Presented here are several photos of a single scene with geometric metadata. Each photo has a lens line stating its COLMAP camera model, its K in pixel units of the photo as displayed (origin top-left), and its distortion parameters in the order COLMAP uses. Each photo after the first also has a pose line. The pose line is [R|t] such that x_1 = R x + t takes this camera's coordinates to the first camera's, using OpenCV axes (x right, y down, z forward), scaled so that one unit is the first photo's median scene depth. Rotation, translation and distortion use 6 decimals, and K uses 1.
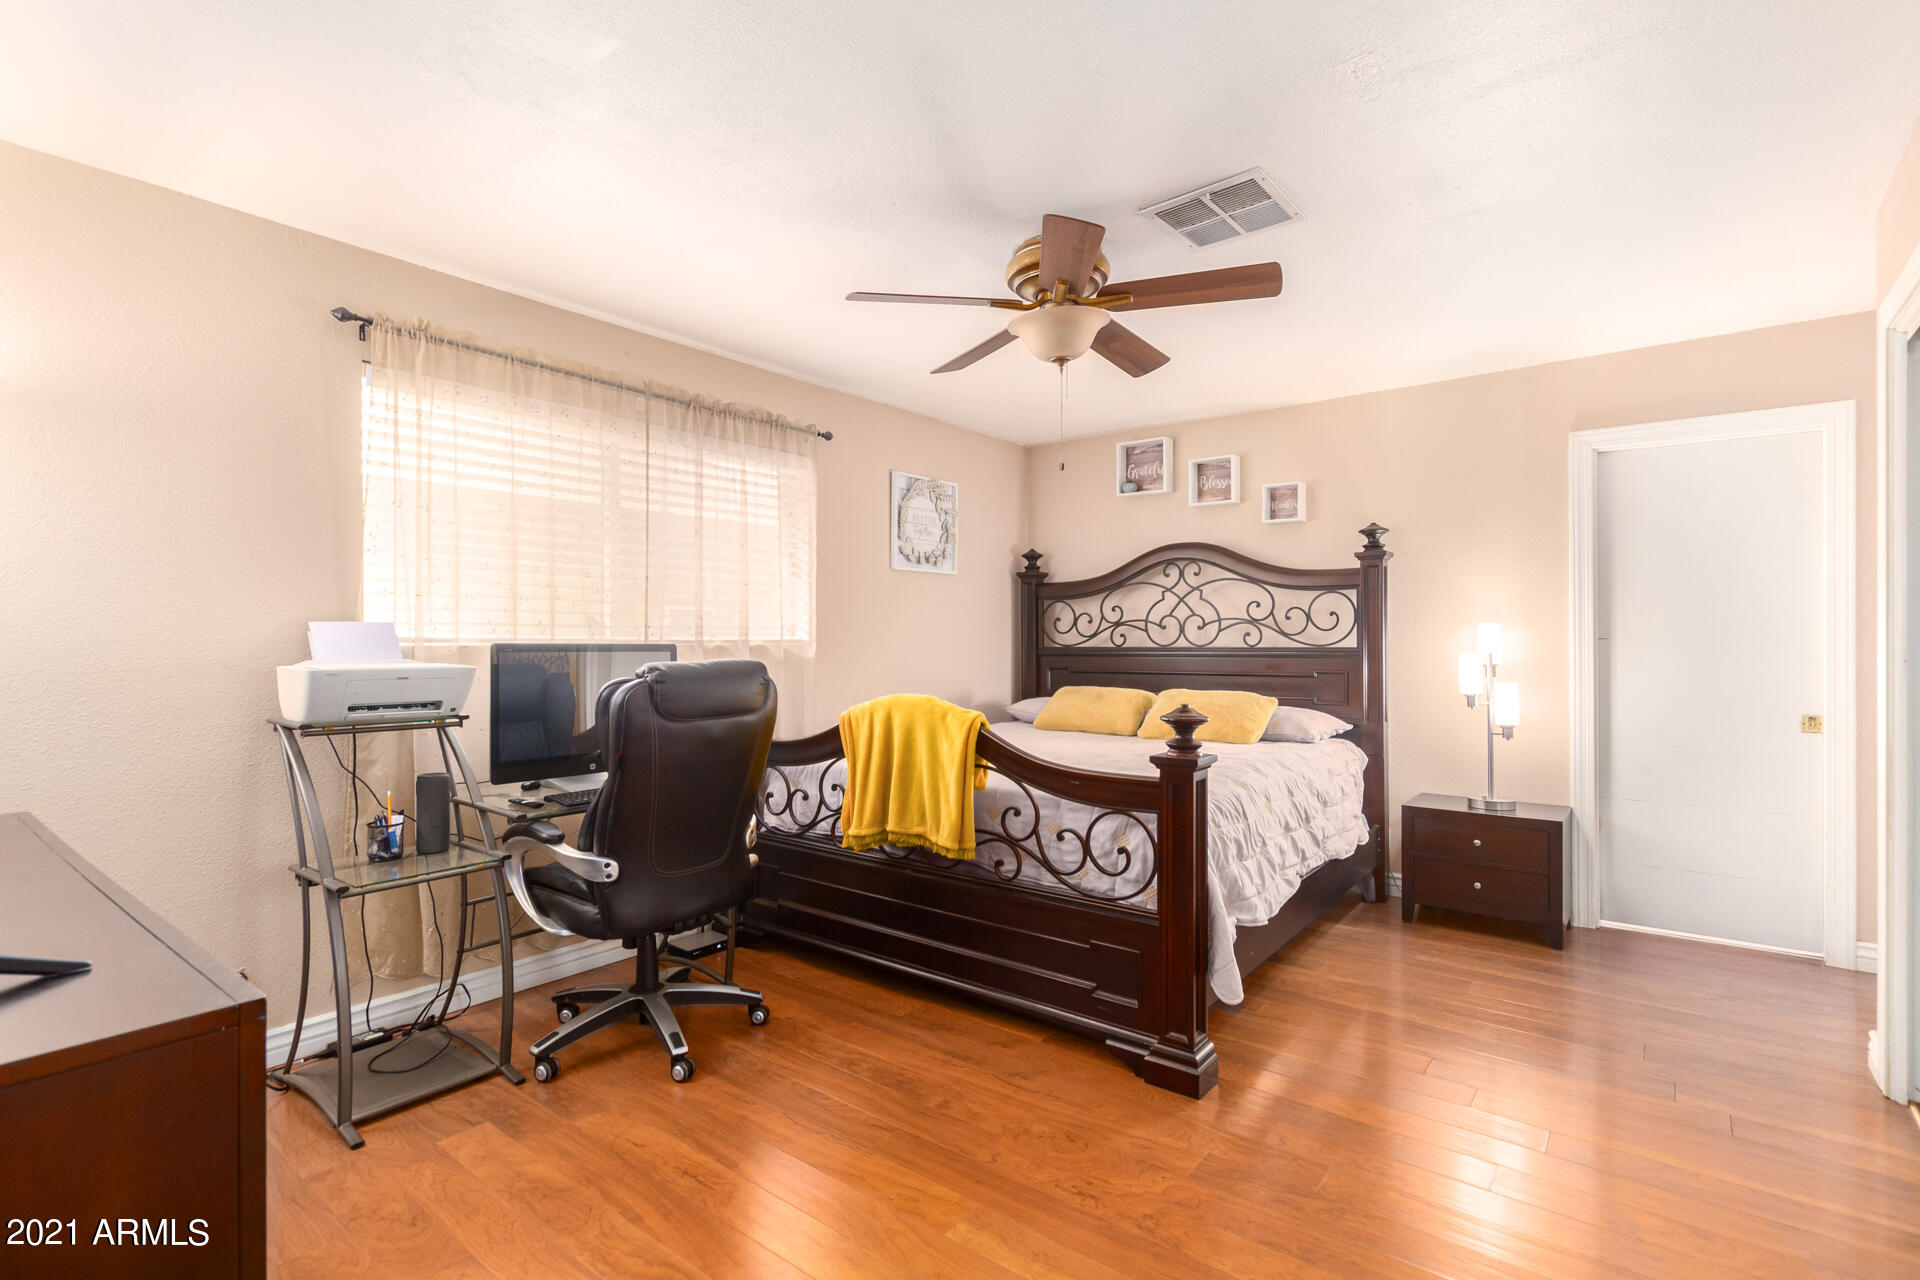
lens RADIAL K [[888.8, 0, 957.6], [0, 888.8, 628.1], [0, 0, 1]] dist [0.004693, 0.000372]
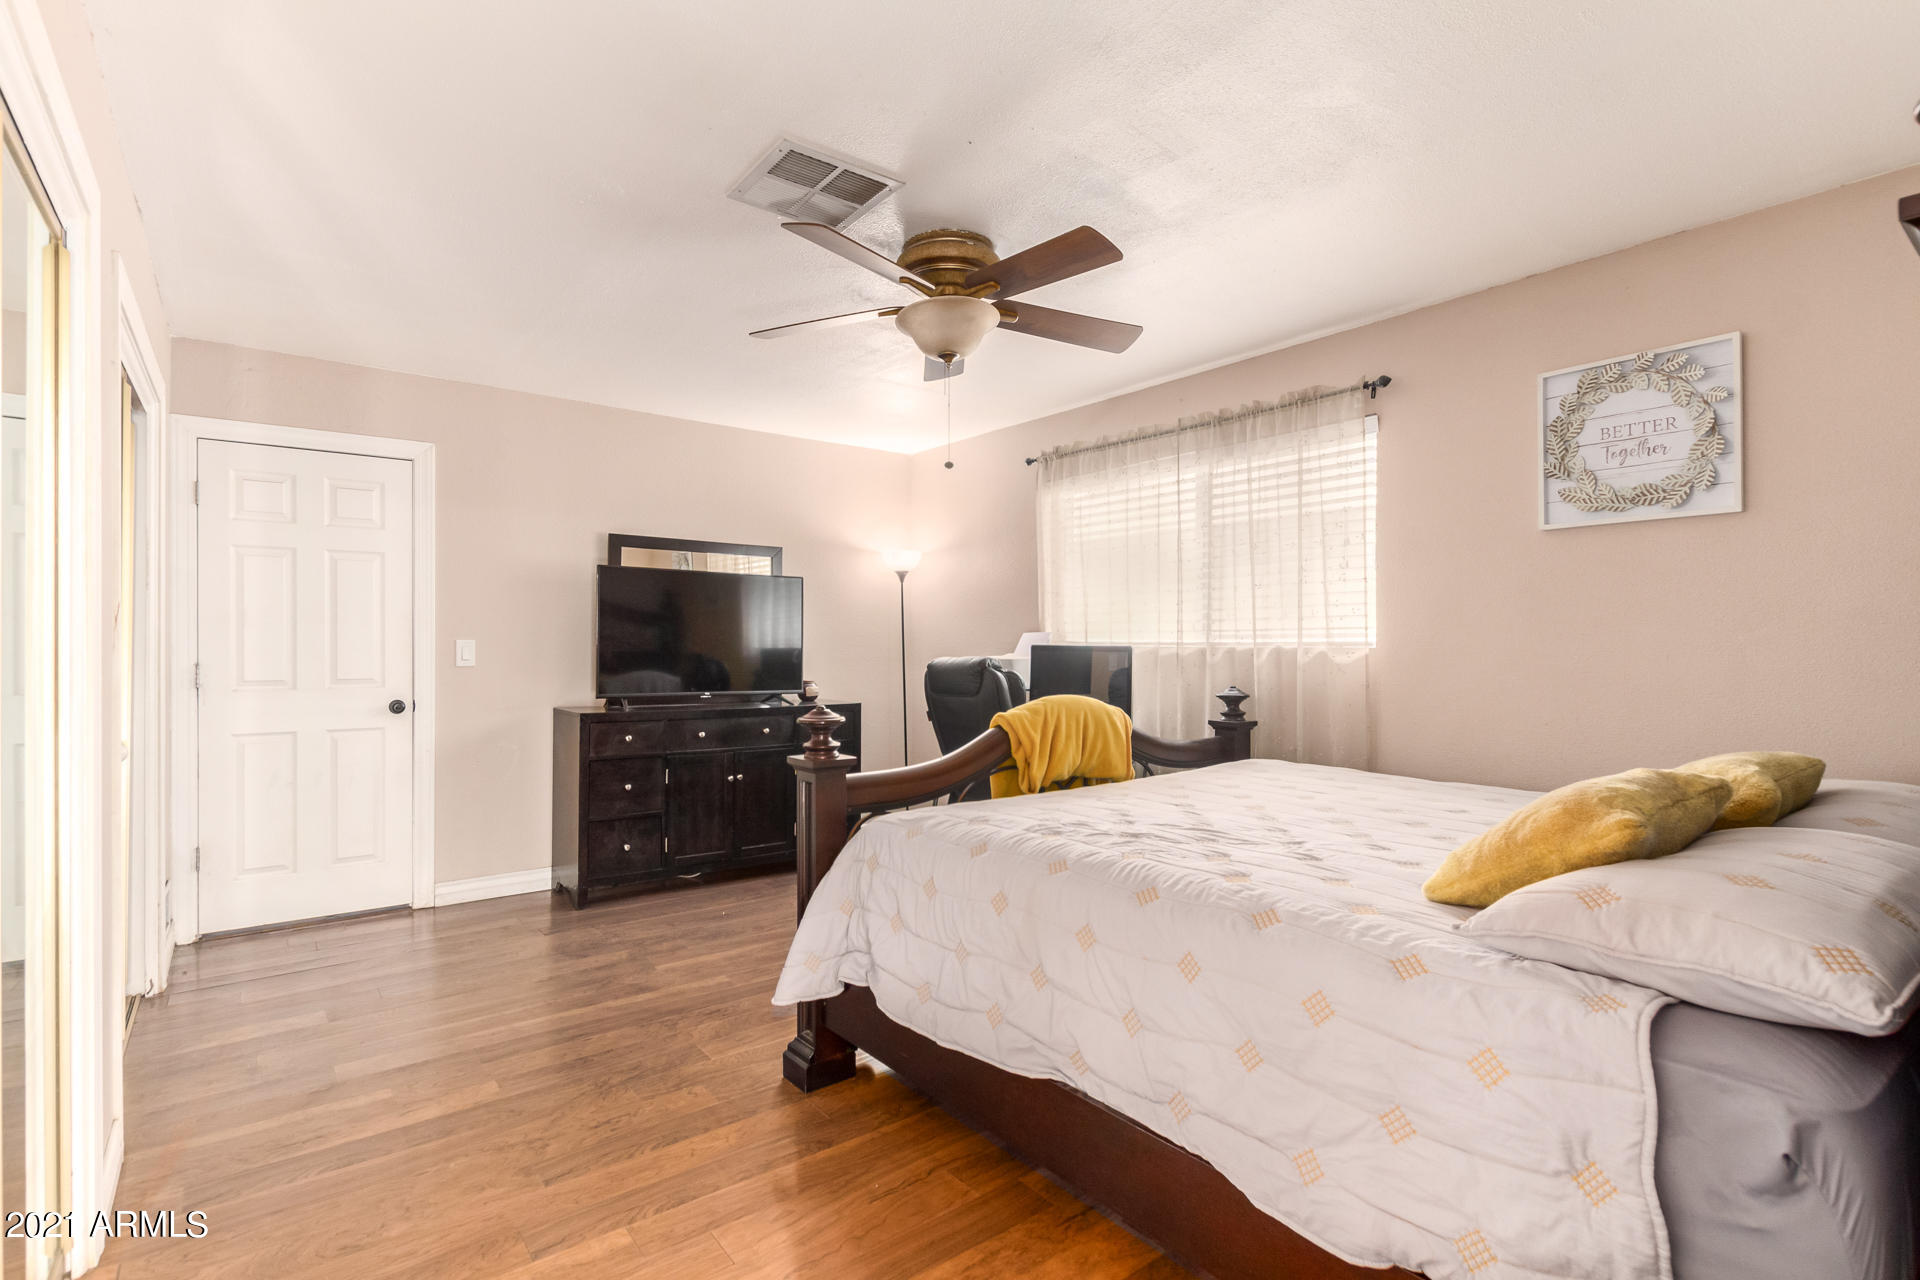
lens RADIAL K [[888.8, 0, 955.4], [0, 888.8, 652.2], [0, 0, 1]] dist [0.004693, 0.000372]
pose [[-0.232712, -0.008763, -0.972506, 0.776633], [-0.006256, 0.999952, -0.007513, 0.033456], [0.972526, 0.004335, -0.232755, 0.908438]]
